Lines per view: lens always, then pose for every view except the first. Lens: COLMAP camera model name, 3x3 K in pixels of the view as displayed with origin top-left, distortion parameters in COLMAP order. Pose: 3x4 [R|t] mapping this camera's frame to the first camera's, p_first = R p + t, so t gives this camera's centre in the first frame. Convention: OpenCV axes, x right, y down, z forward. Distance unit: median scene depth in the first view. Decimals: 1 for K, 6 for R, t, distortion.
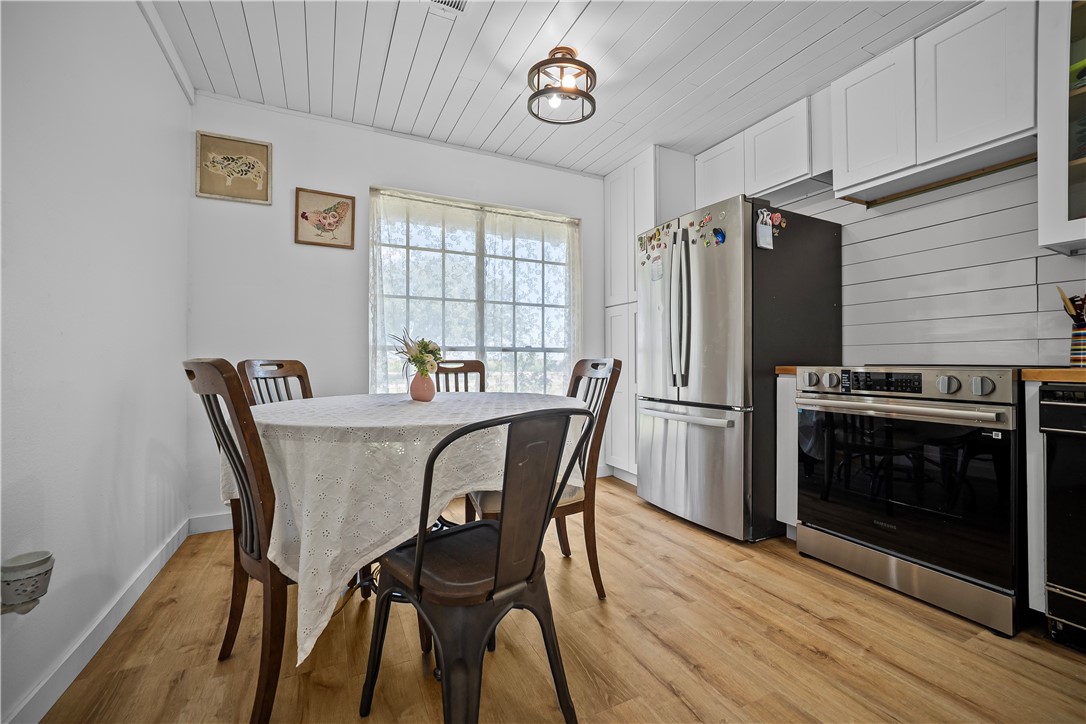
lens RADIAL K [[439.5, 0, 539.4], [0, 439.5, 358.5], [0, 0, 1]] dist [-0.023962, 0.005948]
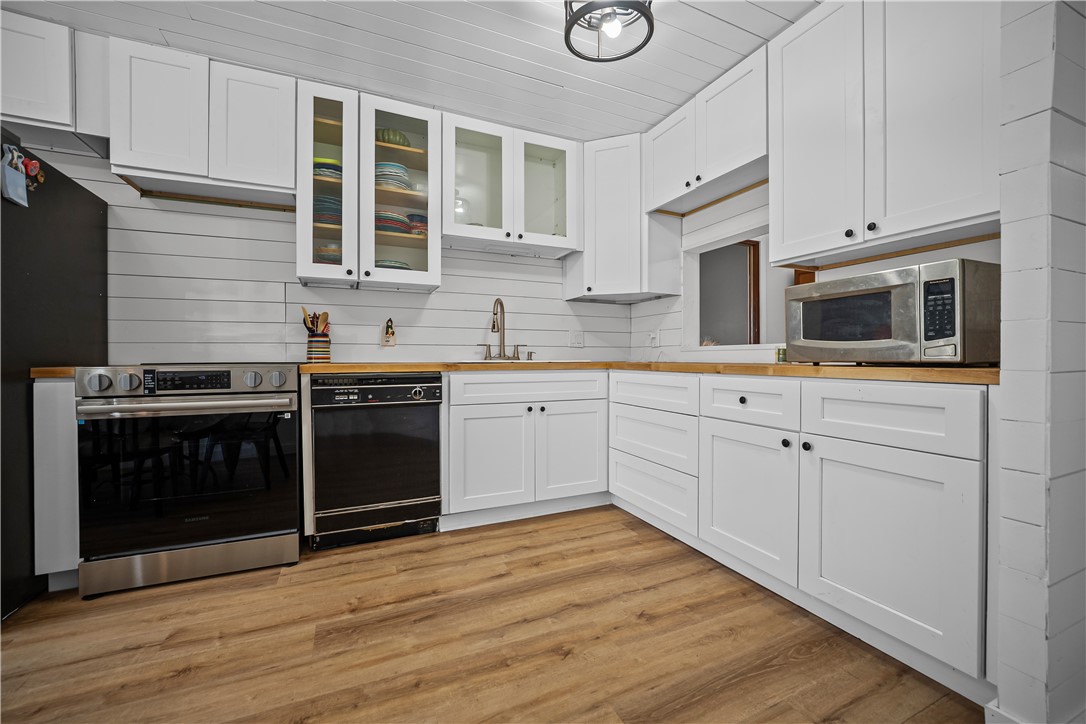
lens RADIAL K [[439.5, 0, 539.4], [0, 439.5, 358.5], [0, 0, 1]] dist [-0.023962, 0.005948]
pose [[0.034714, -0.003564, 0.999391, -0.208952], [-0.001966, 0.999991, 0.003635, -0.002624], [-0.999395, -0.002090, 0.034706, 0.159901]]
